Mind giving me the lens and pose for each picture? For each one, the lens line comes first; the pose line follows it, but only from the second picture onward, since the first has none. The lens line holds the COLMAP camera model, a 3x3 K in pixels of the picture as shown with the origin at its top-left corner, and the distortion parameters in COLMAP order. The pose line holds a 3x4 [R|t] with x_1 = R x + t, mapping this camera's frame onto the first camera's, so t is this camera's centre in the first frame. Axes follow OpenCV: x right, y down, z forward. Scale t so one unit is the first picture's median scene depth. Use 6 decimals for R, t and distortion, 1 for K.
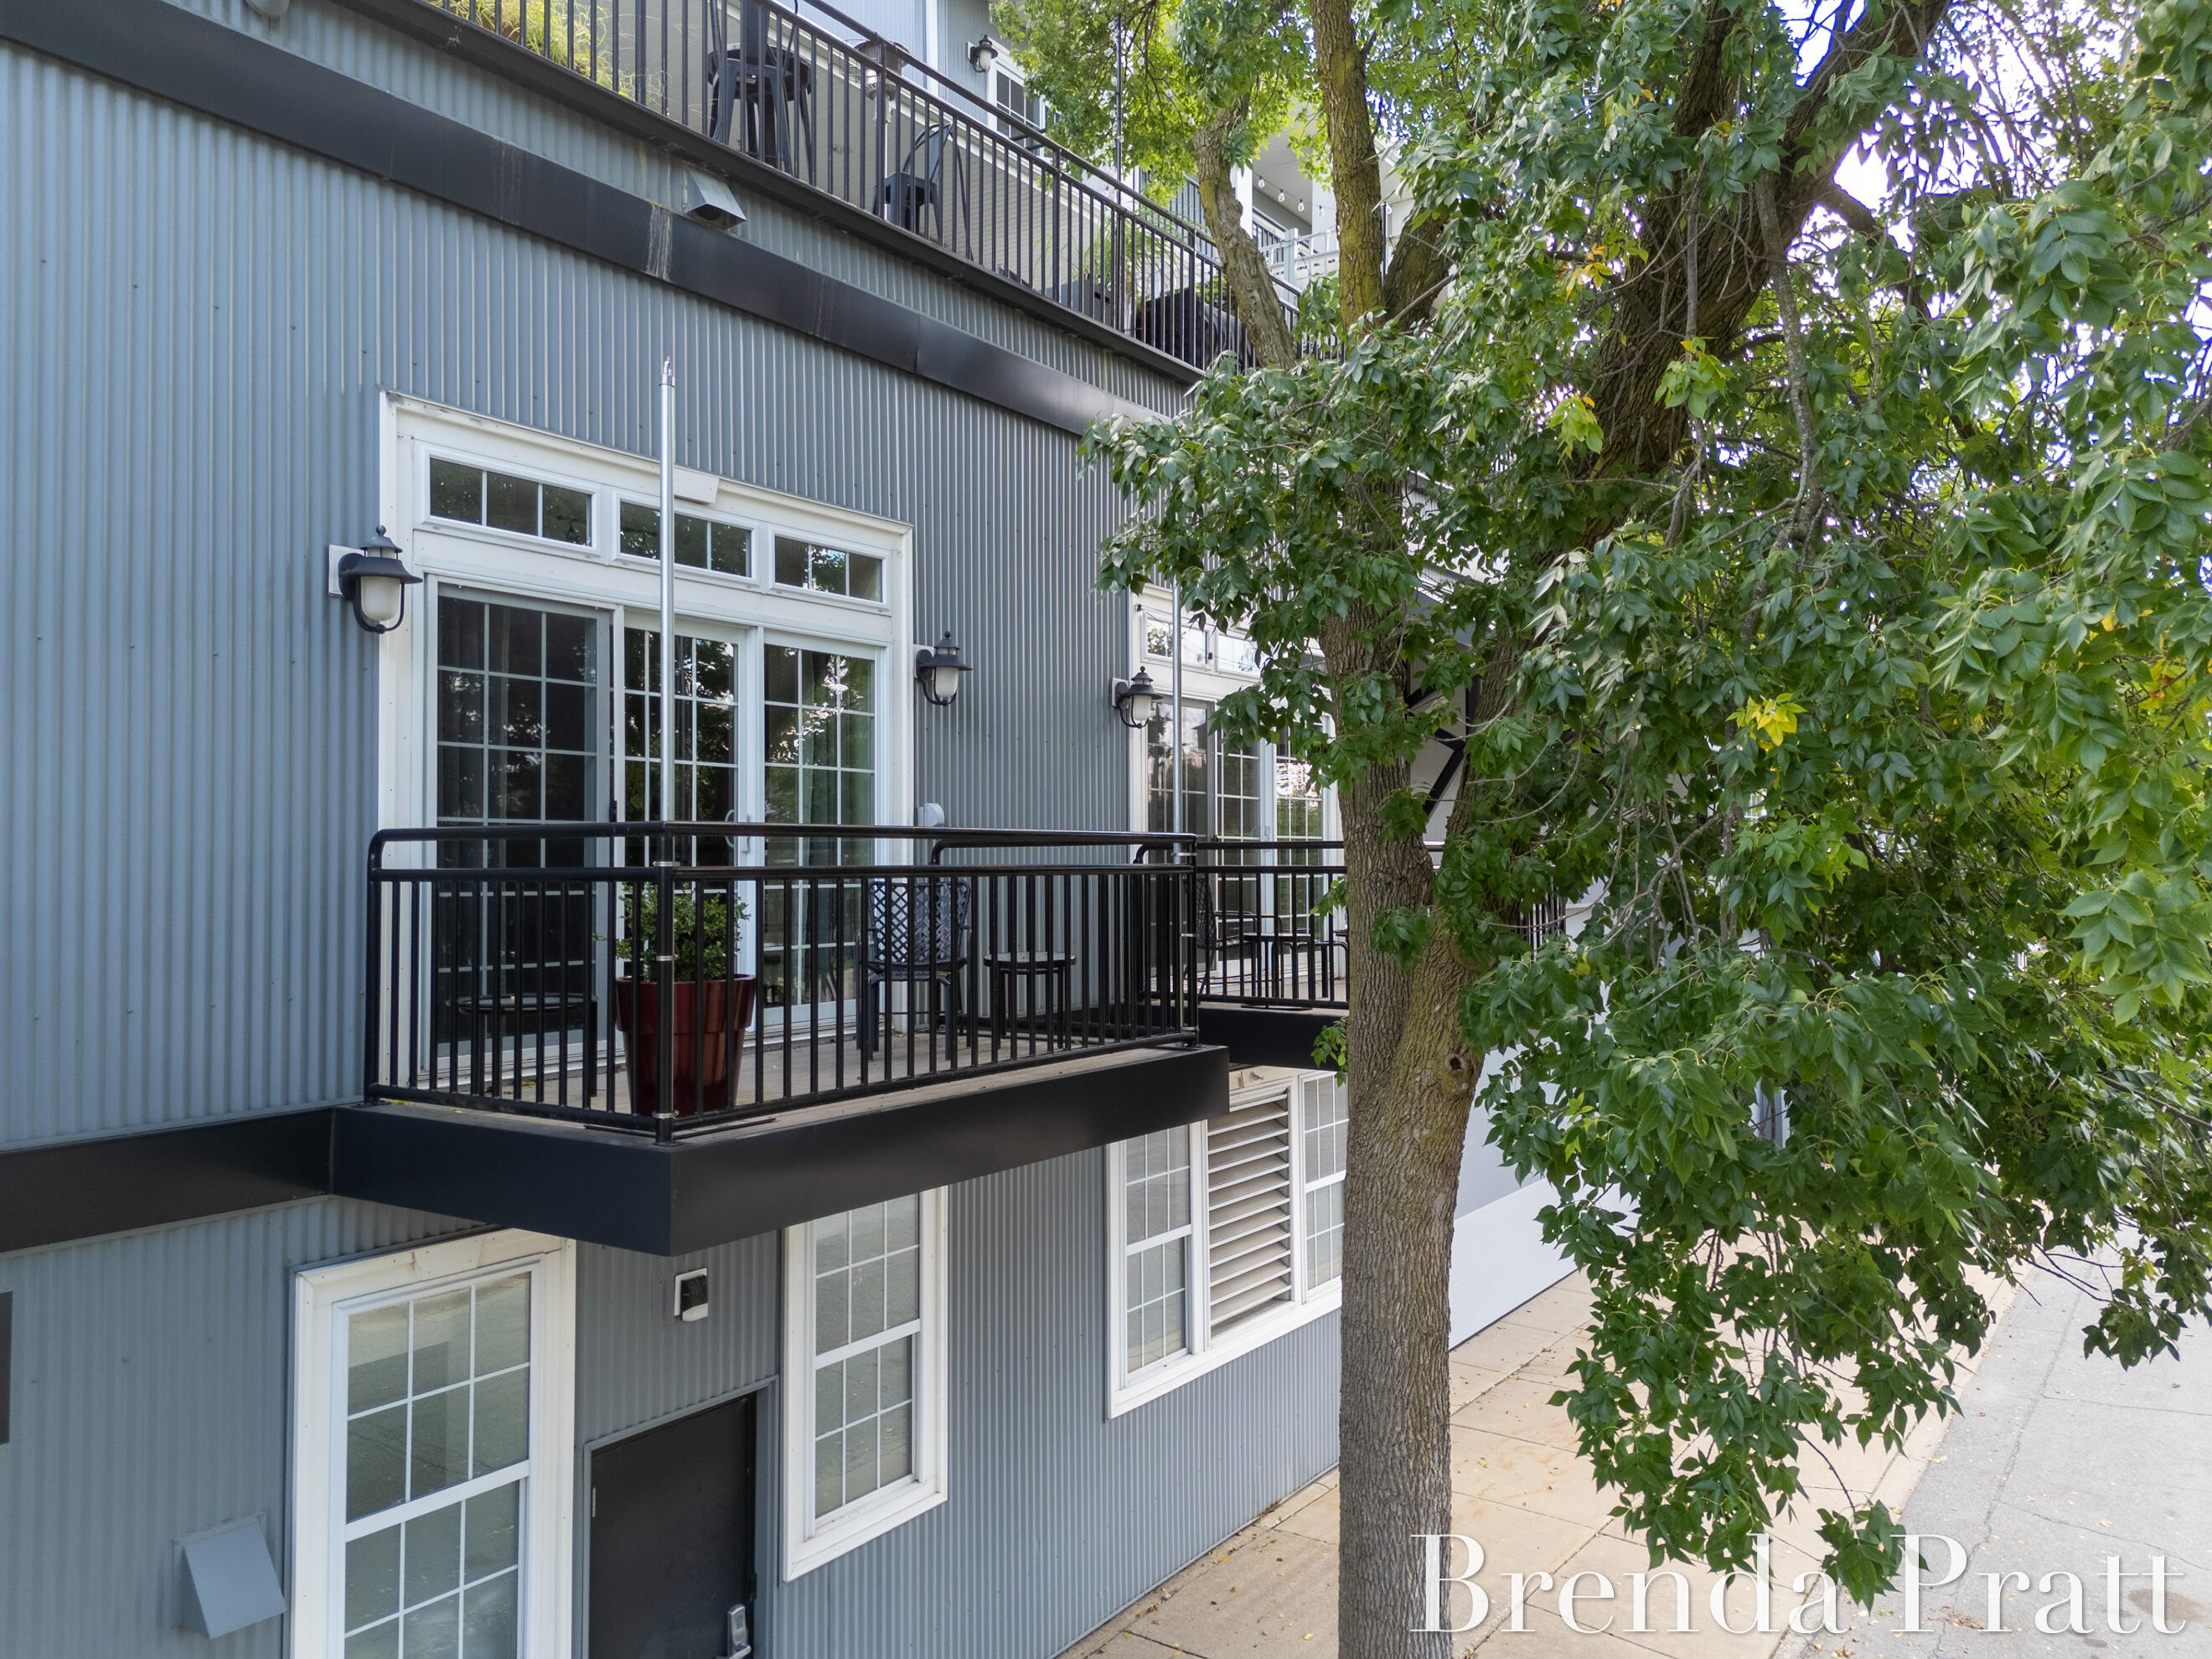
lens RADIAL K [[1638.4, 0, 1108.9], [0, 1638.4, 793.2], [0, 0, 1]] dist [0.071993, -0.057142]
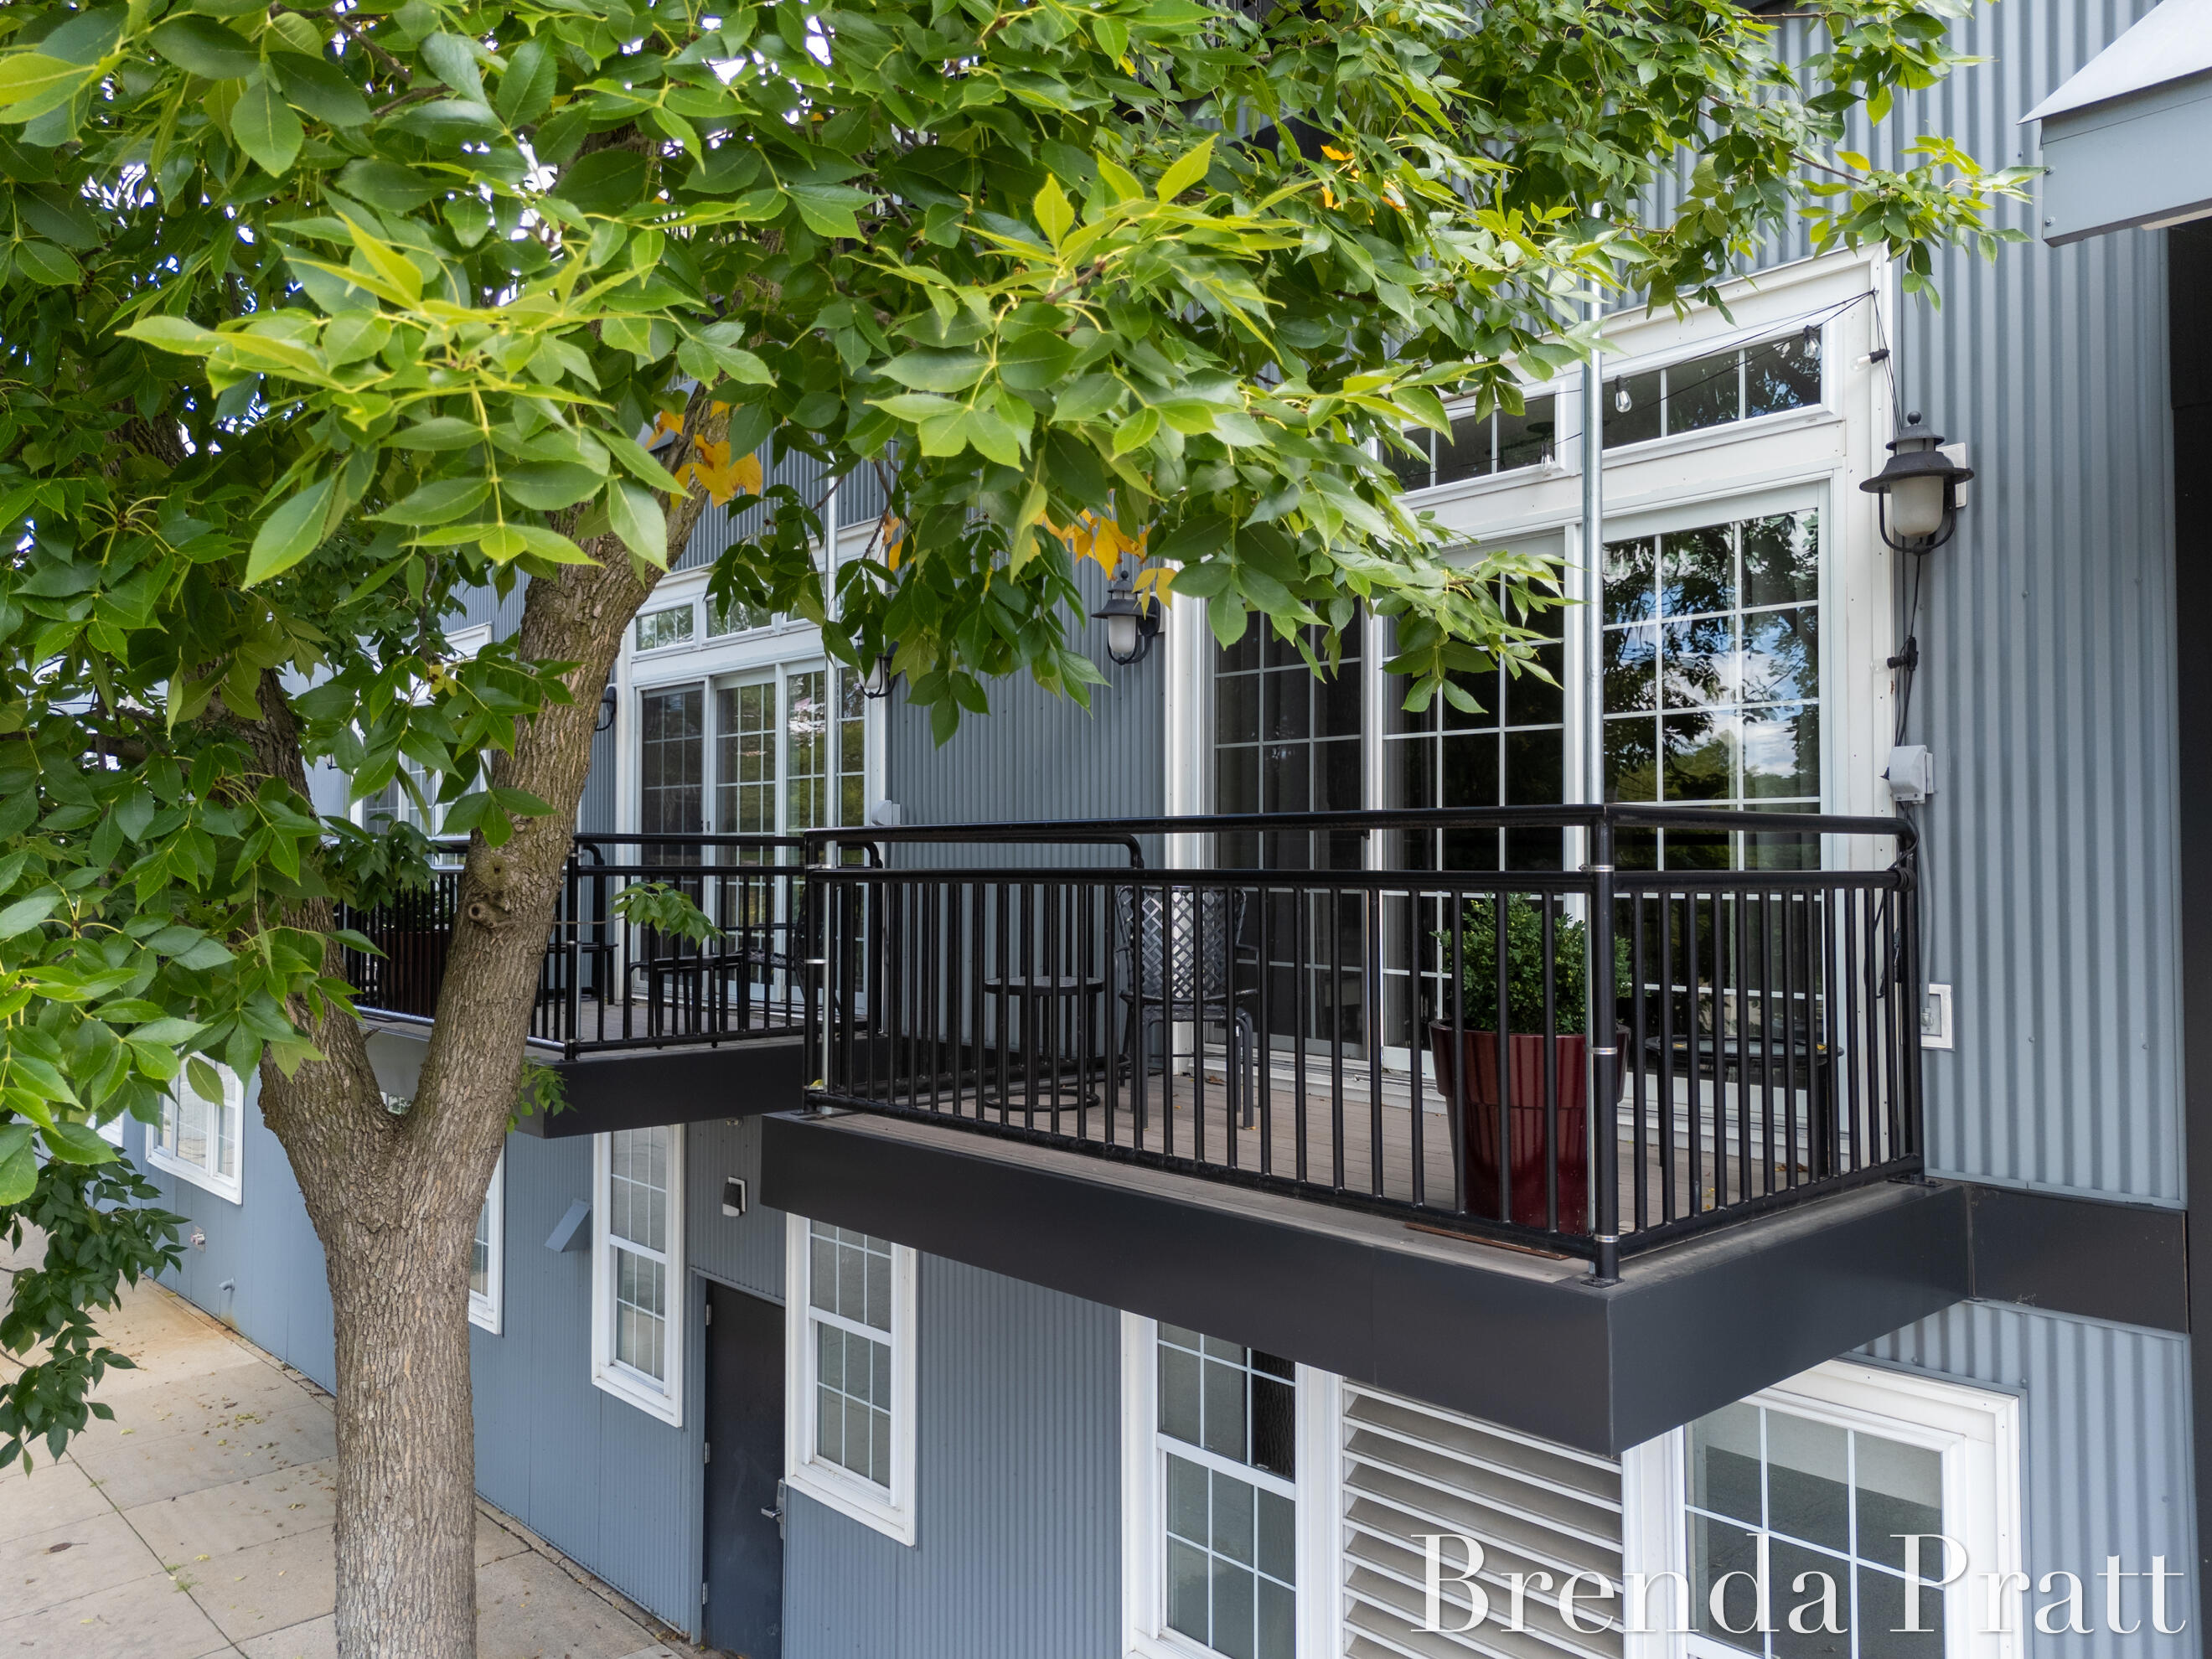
lens RADIAL K [[1638.4, 0, 1108.9], [0, 1638.4, 793.2], [0, 0, 1]] dist [0.071993, -0.057142]
pose [[-0.217122, -0.024459, -0.975838, 0.797232], [0.046839, 0.998273, -0.035443, 0.041629], [0.975020, -0.053403, -0.215602, 1.327351]]
